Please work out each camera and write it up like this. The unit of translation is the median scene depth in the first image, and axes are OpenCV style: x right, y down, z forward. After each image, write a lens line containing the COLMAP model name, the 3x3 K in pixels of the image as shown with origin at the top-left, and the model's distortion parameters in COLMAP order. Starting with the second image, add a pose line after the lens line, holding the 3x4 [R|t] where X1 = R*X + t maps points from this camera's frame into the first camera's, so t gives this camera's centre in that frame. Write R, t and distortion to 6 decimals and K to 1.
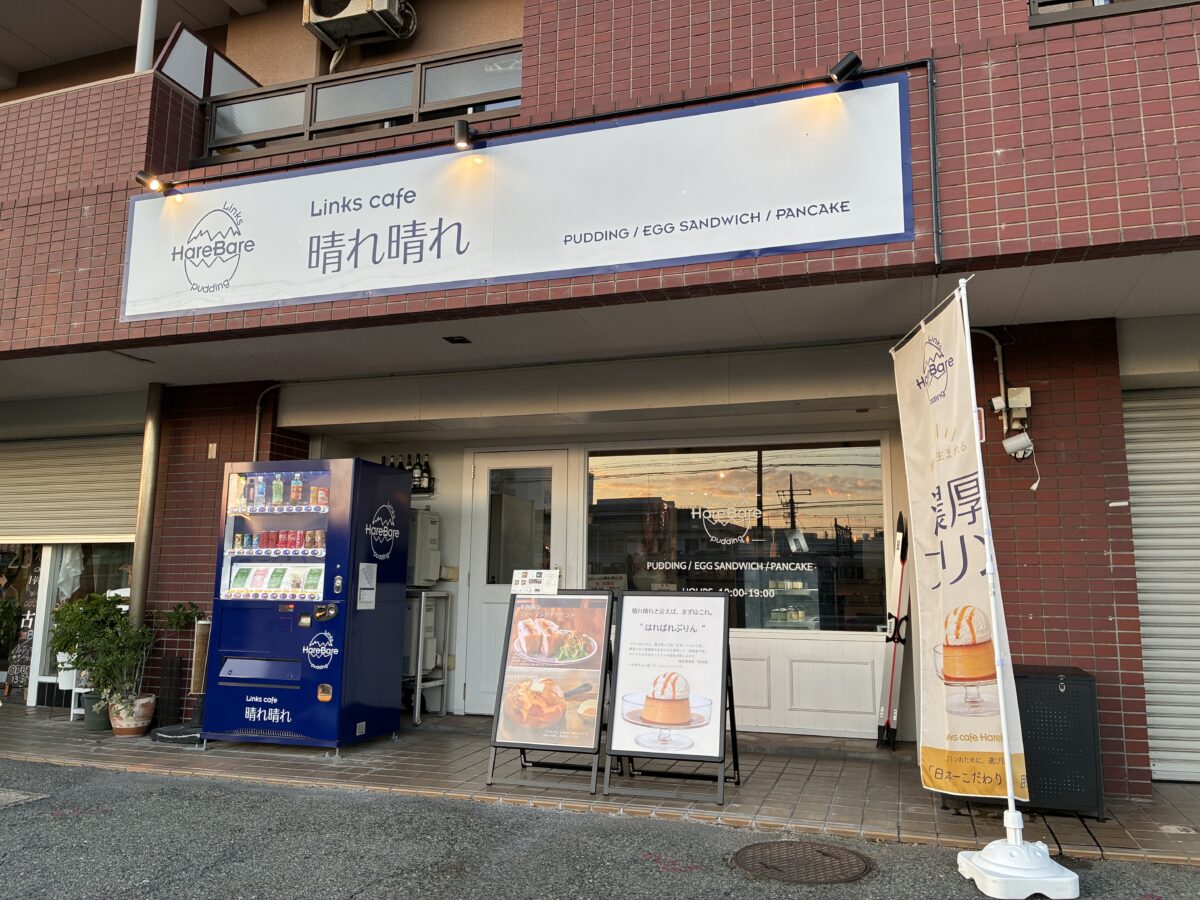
lens RADIAL K [[912.9, 0, 600.0], [0, 912.9, 450.0], [0, 0, 1]] dist [0.020362, 0.000450]
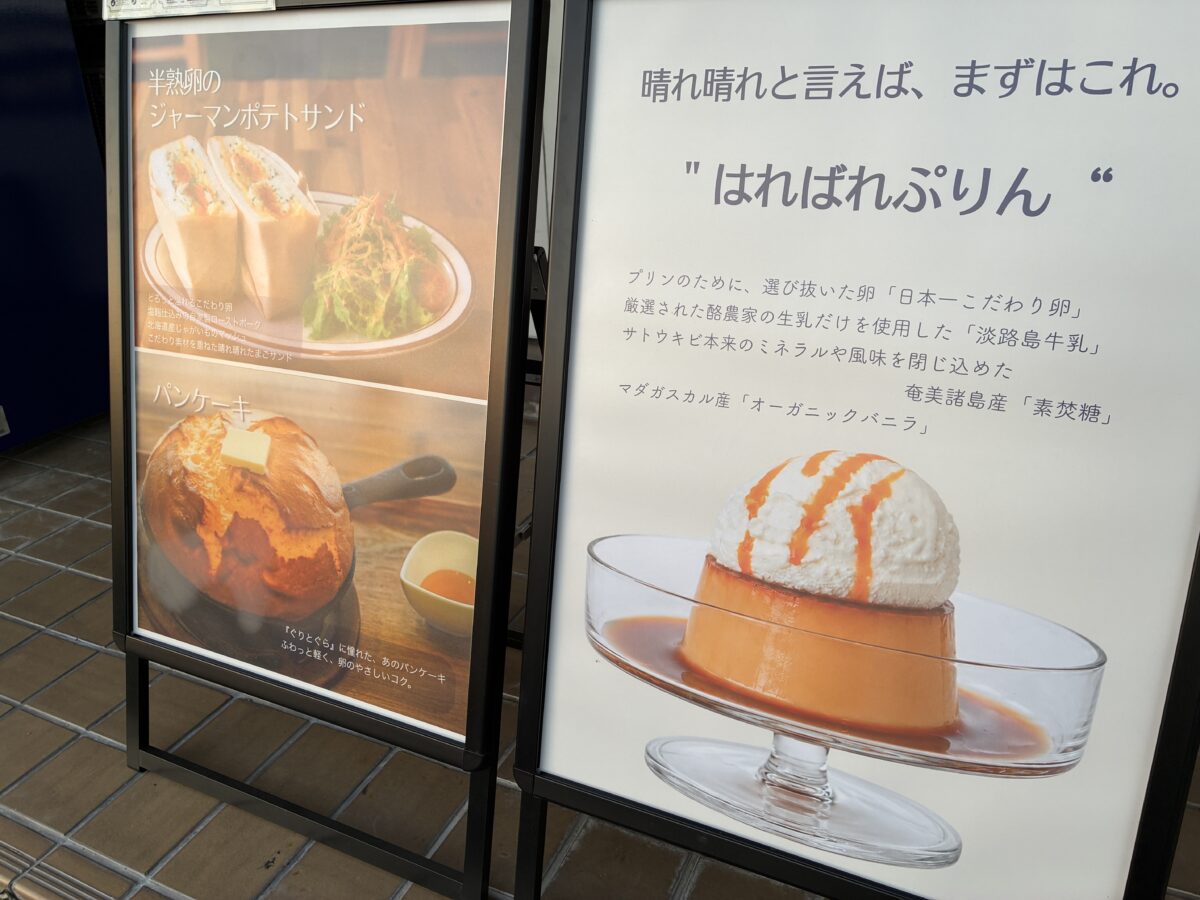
lens RADIAL K [[912.9, 0, 600.0], [0, 912.9, 450.0], [0, 0, 1]] dist [0.020362, 0.000450]
pose [[0.993132, 0.009616, -0.116599, 0.048983], [0.053597, 0.848492, 0.526487, 0.144643], [0.103996, -0.529121, 0.842149, 0.825887]]
